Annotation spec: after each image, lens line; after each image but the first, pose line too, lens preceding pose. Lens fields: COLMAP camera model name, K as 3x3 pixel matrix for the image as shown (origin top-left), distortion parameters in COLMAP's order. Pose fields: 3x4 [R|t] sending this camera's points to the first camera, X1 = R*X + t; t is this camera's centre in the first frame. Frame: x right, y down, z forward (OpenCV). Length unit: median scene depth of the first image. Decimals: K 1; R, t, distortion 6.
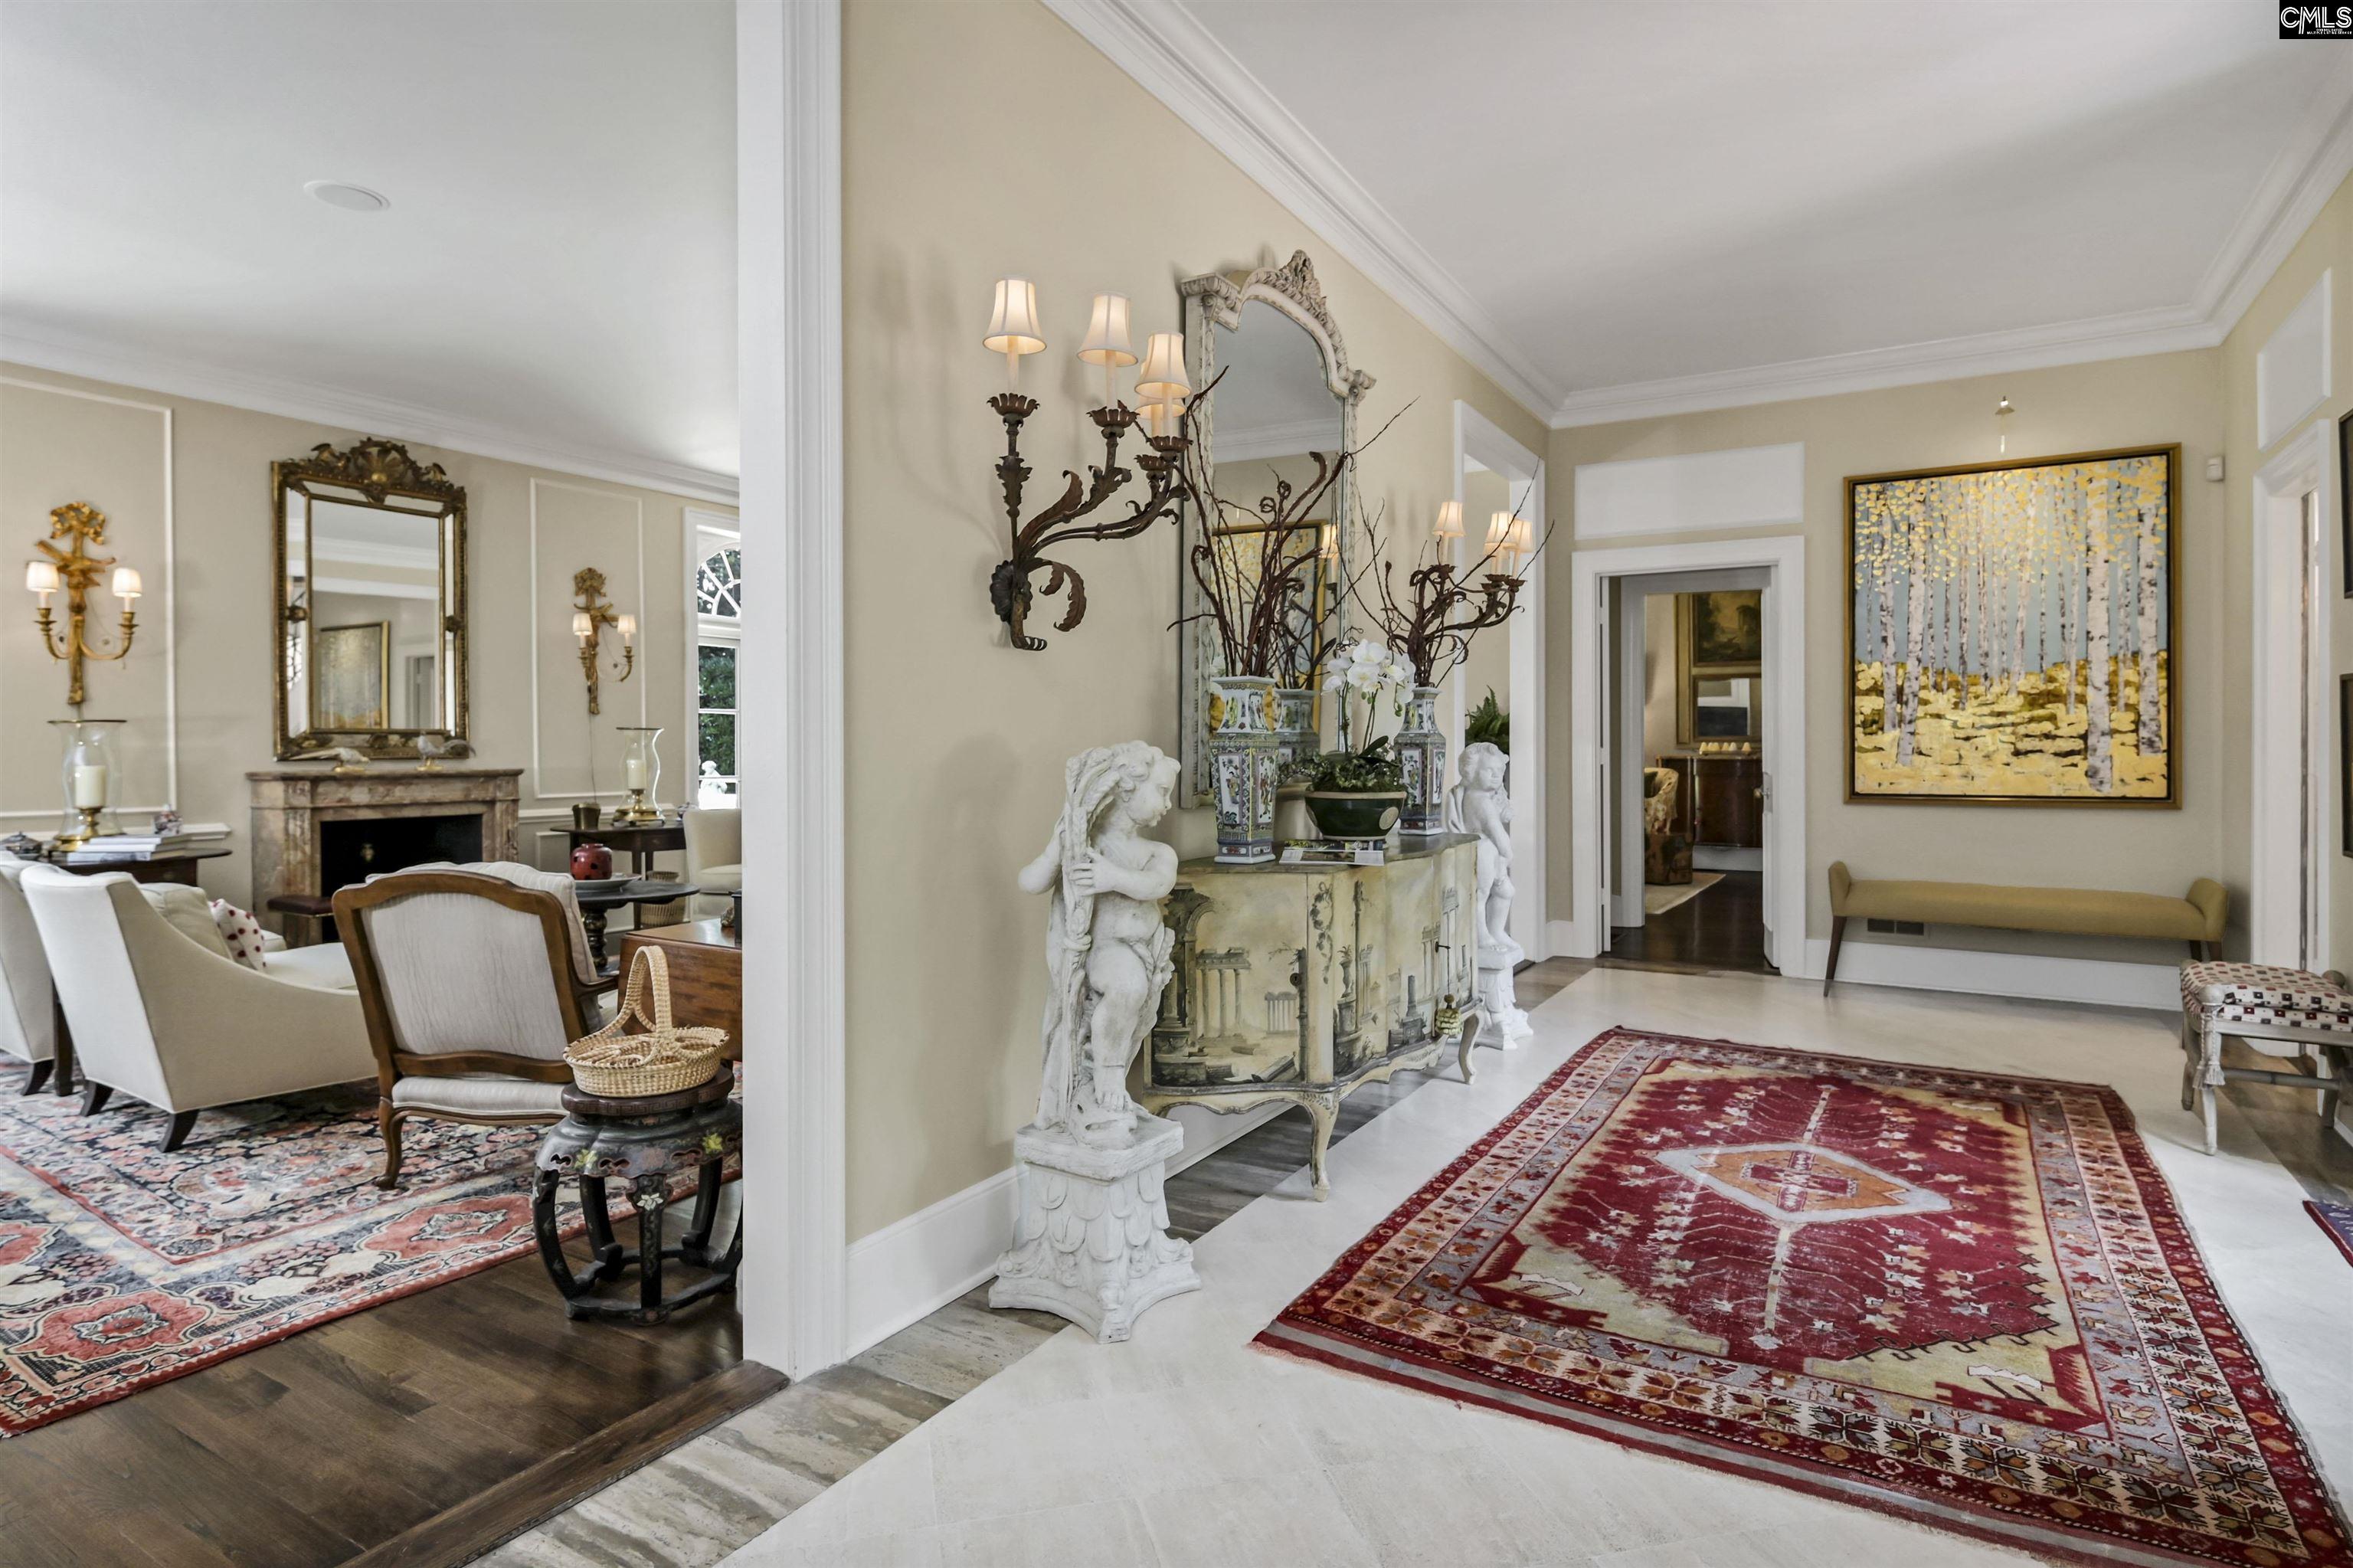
lens RADIAL K [[1208.9, 0, 1168.0], [0, 1208.9, 768.6], [0, 0, 1]] dist [-0.002307, -0.004278]
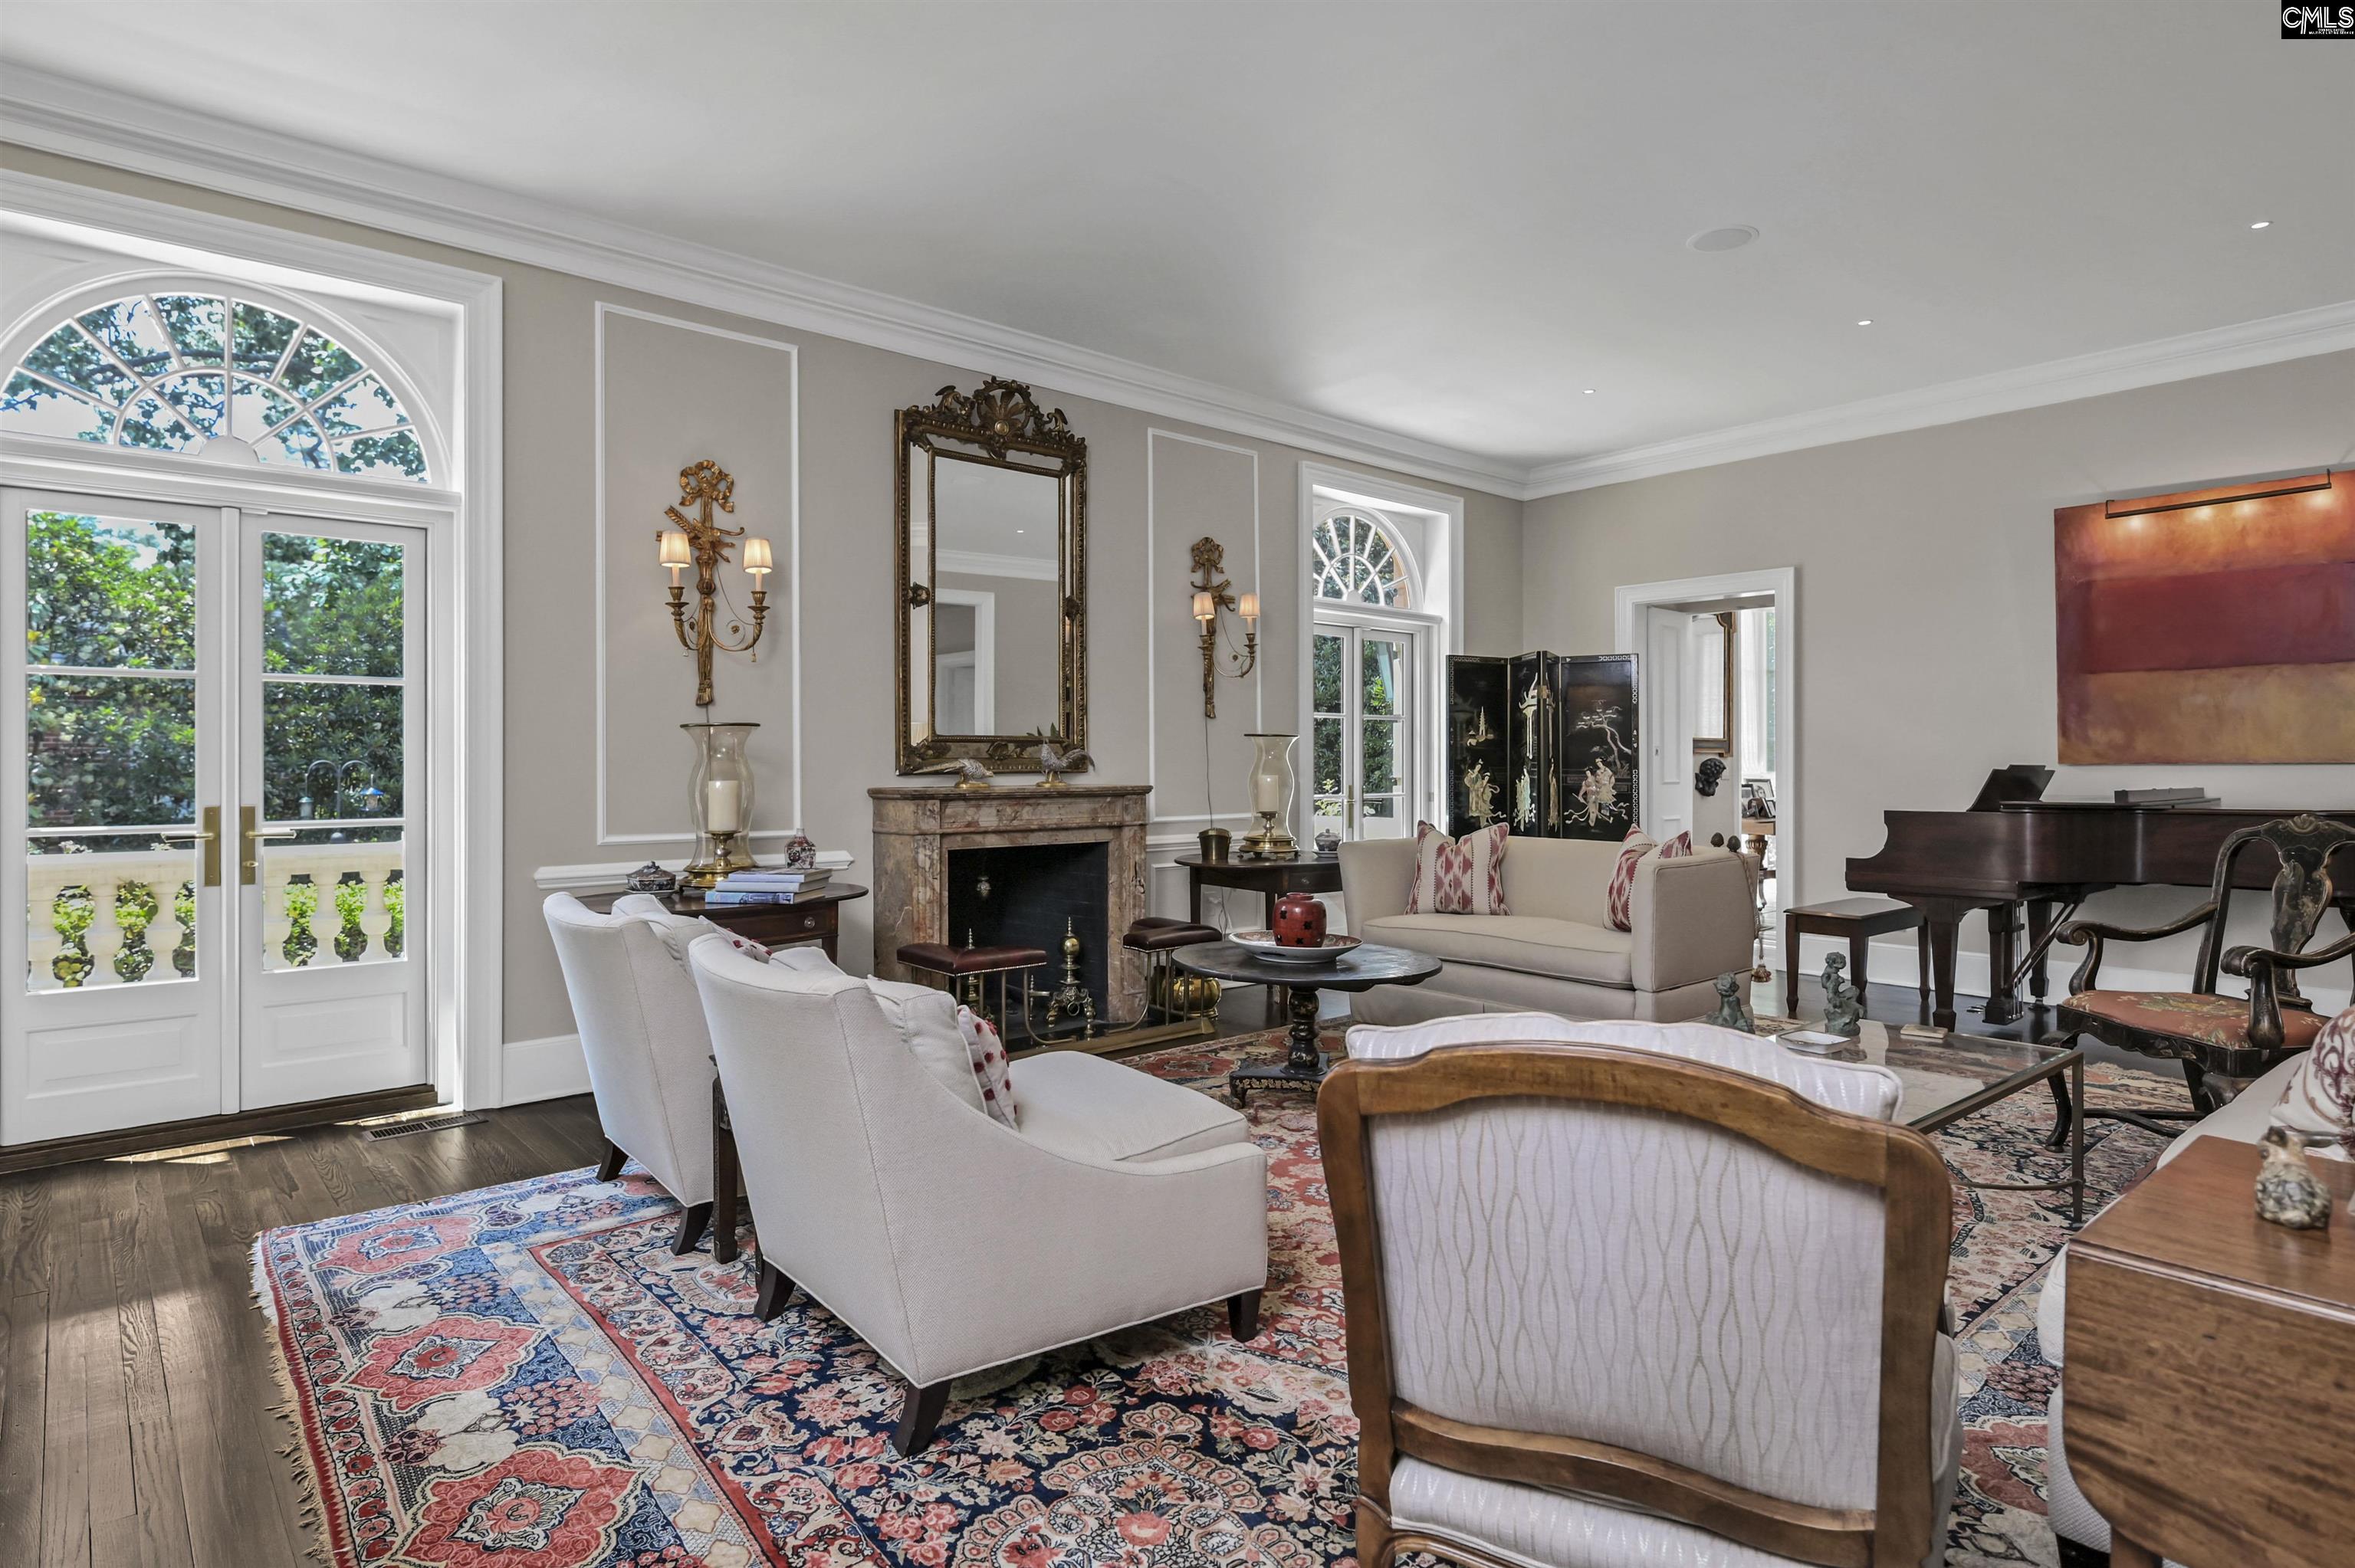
lens RADIAL K [[1213.2, 0, 1182.5], [0, 1213.2, 777.3], [0, 0, 1]] dist [0.004381, 0.000216]
pose [[0.950427, 0.005091, -0.310906, -0.288880], [-0.006651, 0.999970, -0.003959, -0.002391], [0.310876, 0.005831, 0.950433, 0.266370]]
